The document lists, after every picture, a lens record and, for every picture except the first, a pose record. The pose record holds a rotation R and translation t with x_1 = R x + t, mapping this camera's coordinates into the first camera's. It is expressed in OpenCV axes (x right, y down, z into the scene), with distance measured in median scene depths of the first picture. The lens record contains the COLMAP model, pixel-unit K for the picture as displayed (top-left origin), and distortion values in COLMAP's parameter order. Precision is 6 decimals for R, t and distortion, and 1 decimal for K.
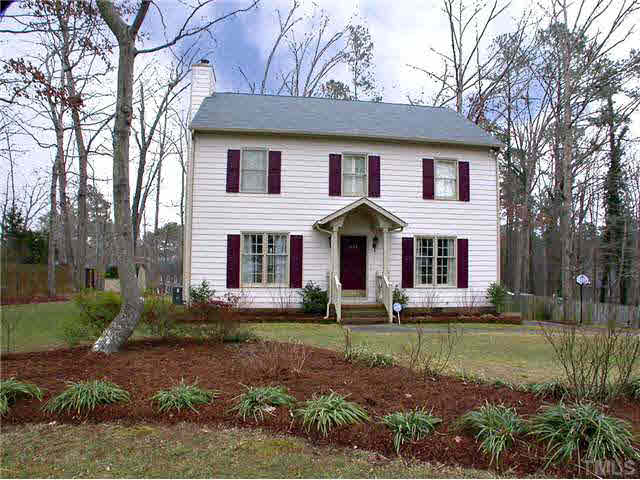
lens RADIAL K [[434.3, 0, 326.1], [0, 434.3, 245.0], [0, 0, 1]] dist [-0.095713, -0.001291]
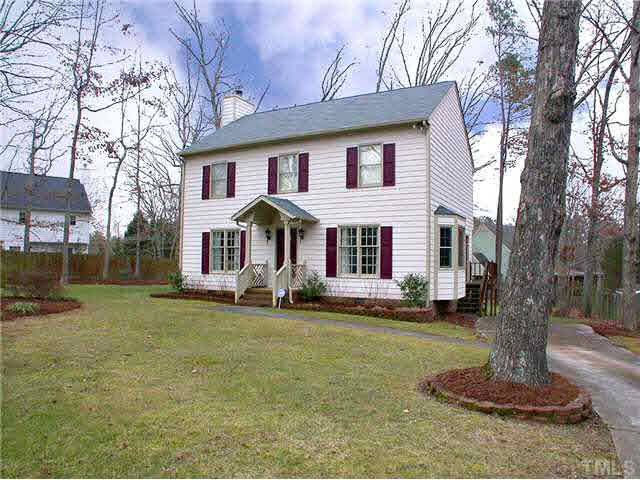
lens RADIAL K [[450.9, 0, 321.1], [0, 450.9, 242.2], [0, 0, 1]] dist [-0.144832, 0.049372]
pose [[0.808362, -0.025985, -0.588112, 0.786293], [0.033380, 0.999441, 0.001721, 0.013616], [0.587739, -0.021022, 0.808777, 0.122932]]
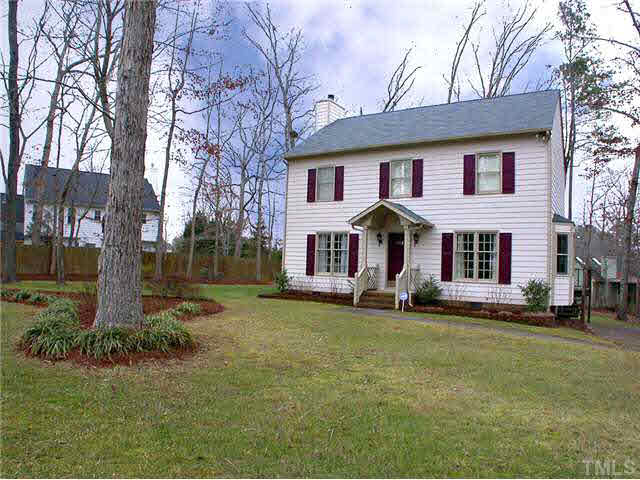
lens RADIAL K [[450.9, 0, 322.3], [0, 450.9, 242.5], [0, 0, 1]] dist [-0.144832, 0.049372]
pose [[0.766324, -0.012490, -0.642333, 0.642337], [0.016434, 0.999865, 0.000164, 0.000138], [0.642244, -0.010682, 0.766425, -0.019596]]
